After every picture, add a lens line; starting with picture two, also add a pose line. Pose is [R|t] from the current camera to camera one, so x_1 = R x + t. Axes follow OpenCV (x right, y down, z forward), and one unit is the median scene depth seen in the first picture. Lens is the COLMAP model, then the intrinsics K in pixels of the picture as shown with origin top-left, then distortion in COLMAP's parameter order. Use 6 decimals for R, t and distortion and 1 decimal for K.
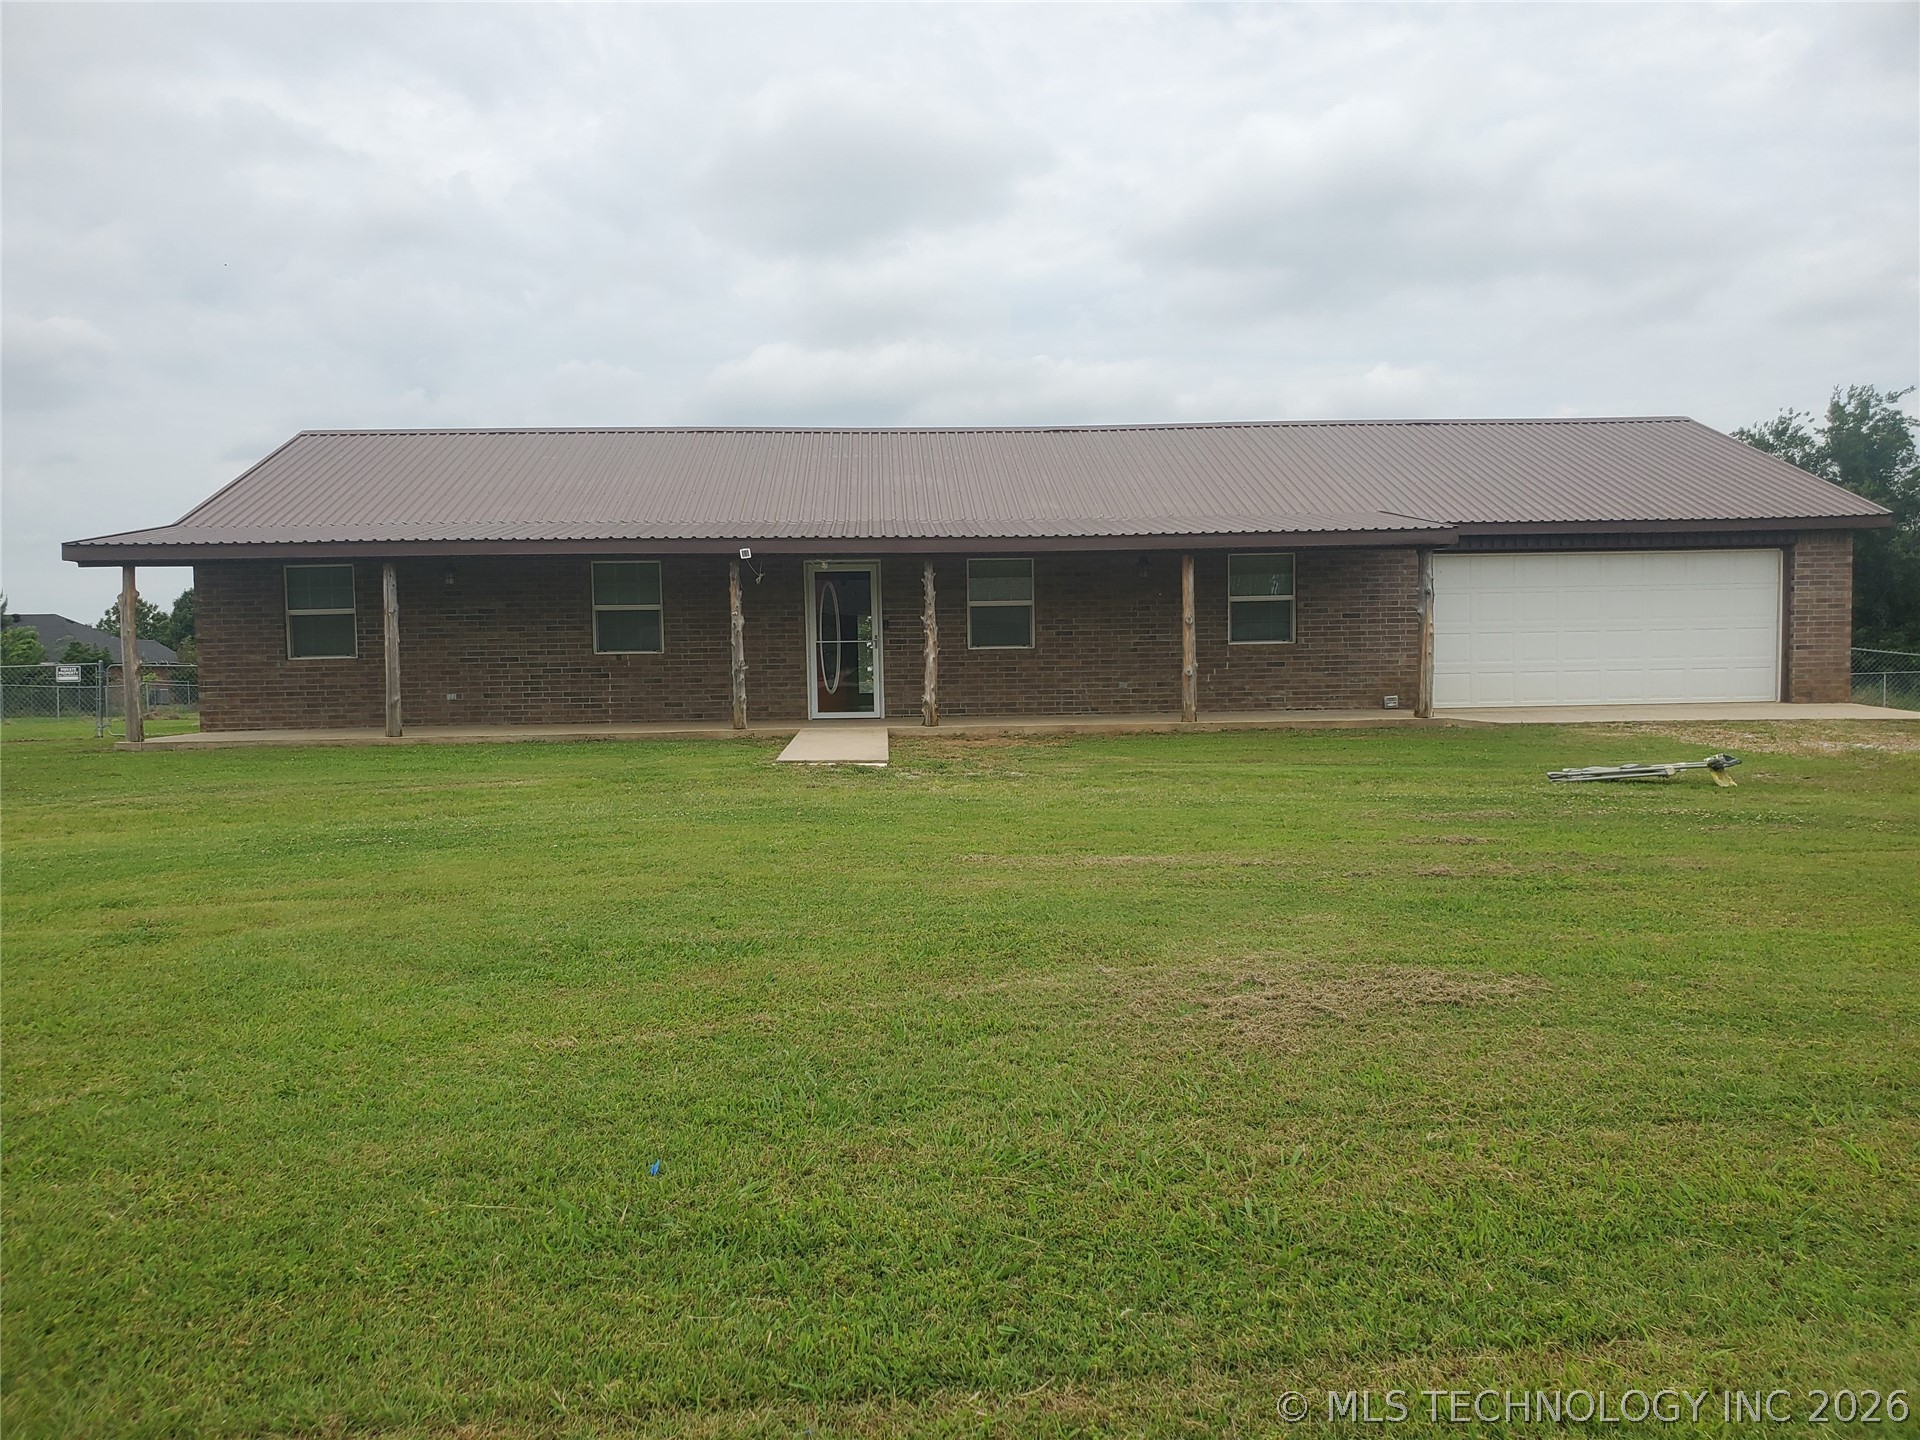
lens RADIAL K [[1530.1, 0, 961.7], [0, 1530.1, 777.3], [0, 0, 1]] dist [0.074520, -0.092604]
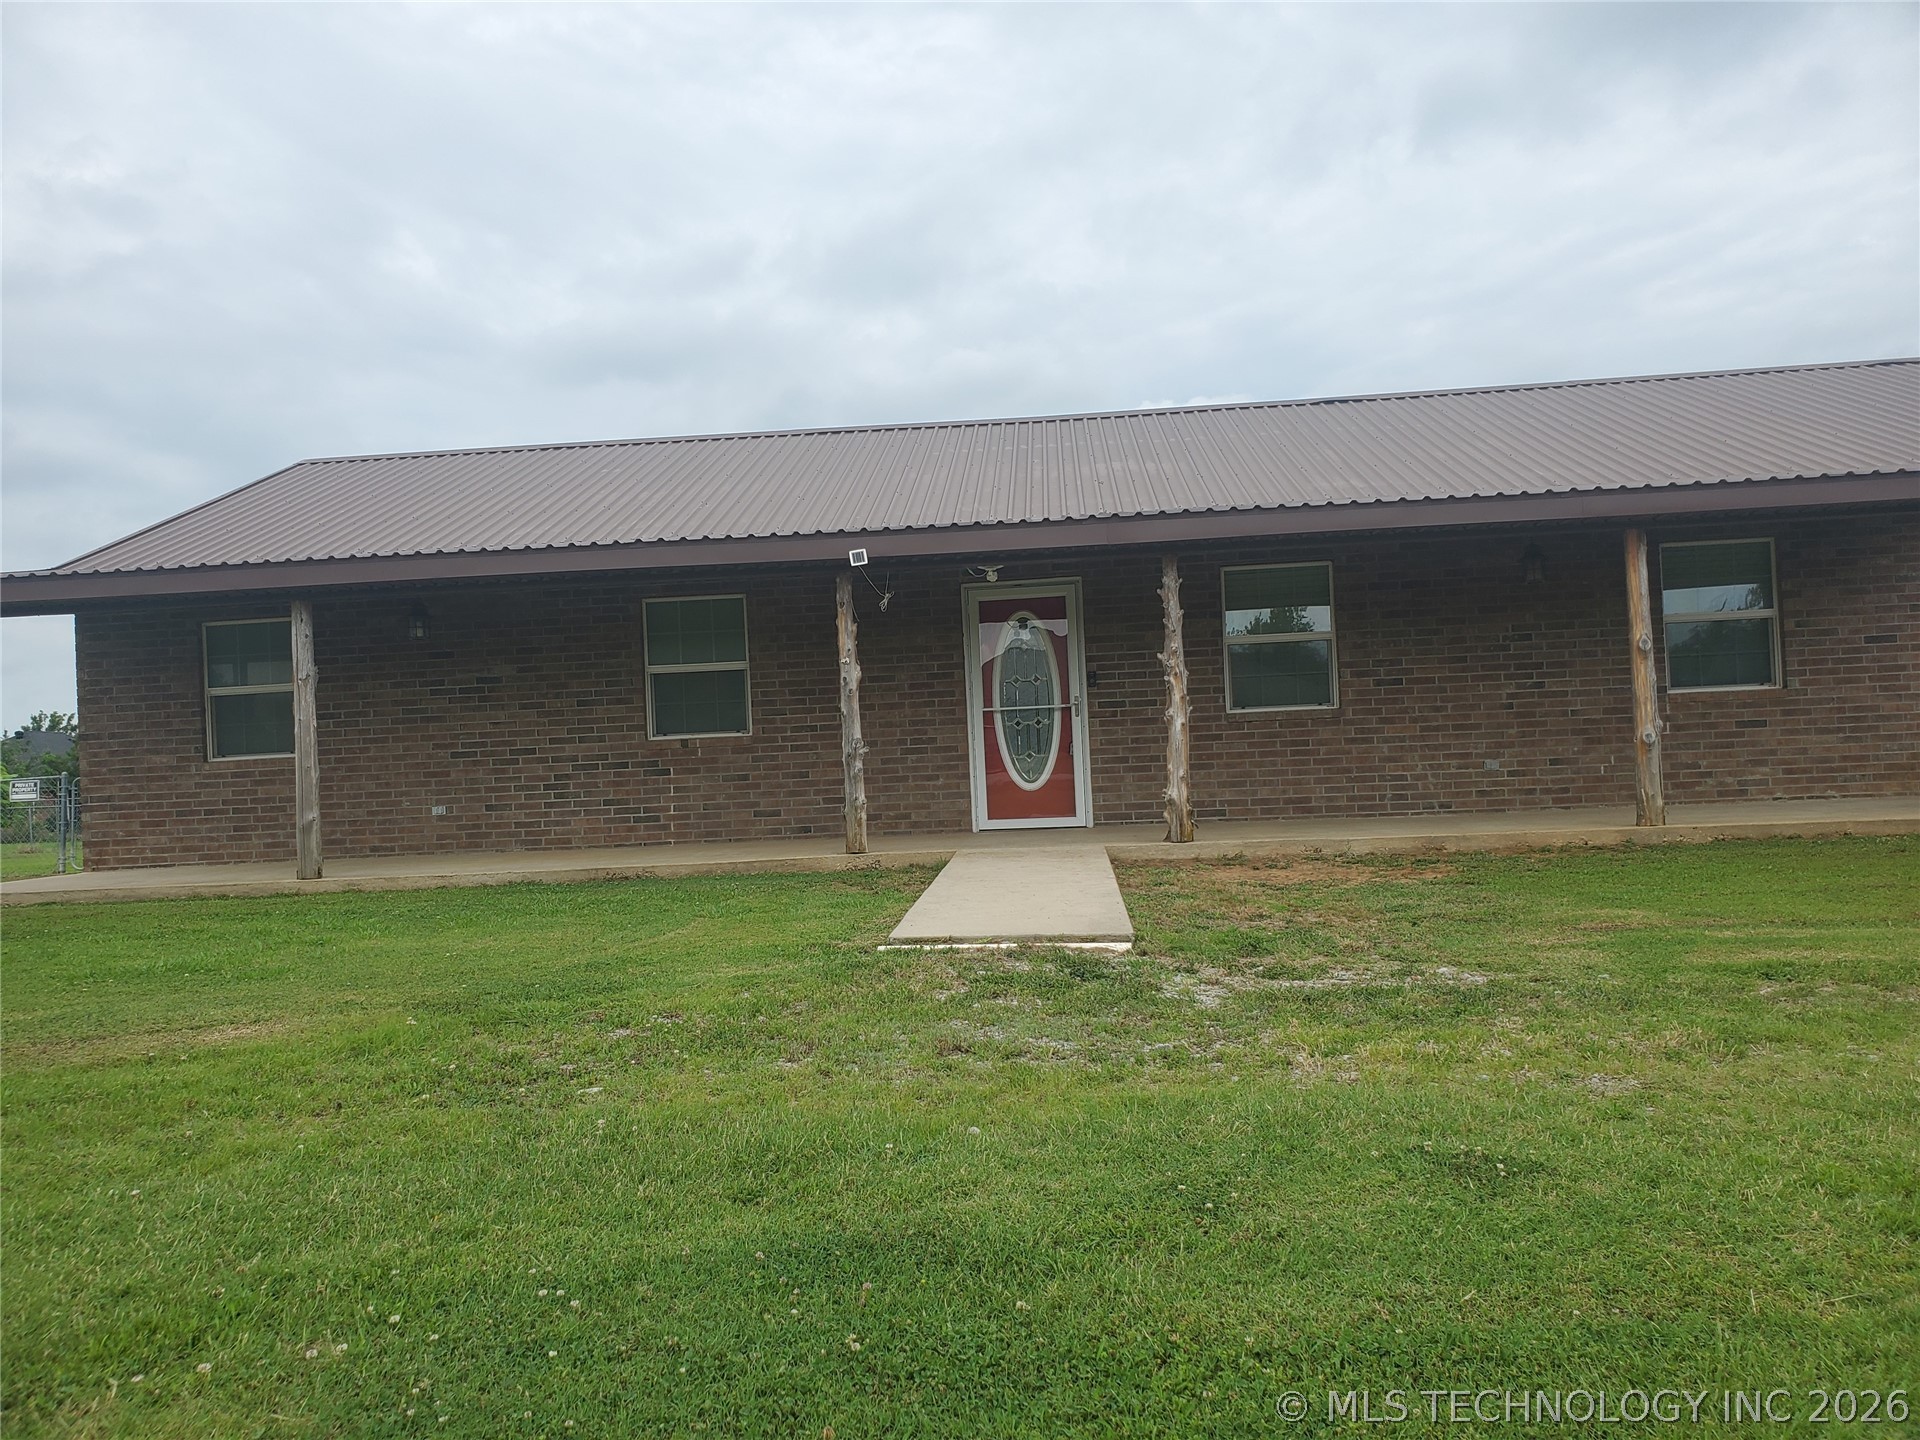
lens RADIAL K [[1530.1, 0, 962.5], [0, 1530.1, 733.9], [0, 0, 1]] dist [0.074520, -0.092604]
pose [[0.992829, -0.028855, -0.116005, -0.030731], [0.018204, 0.995607, -0.091846, -0.020504], [0.118145, 0.089076, 0.988993, 0.379008]]
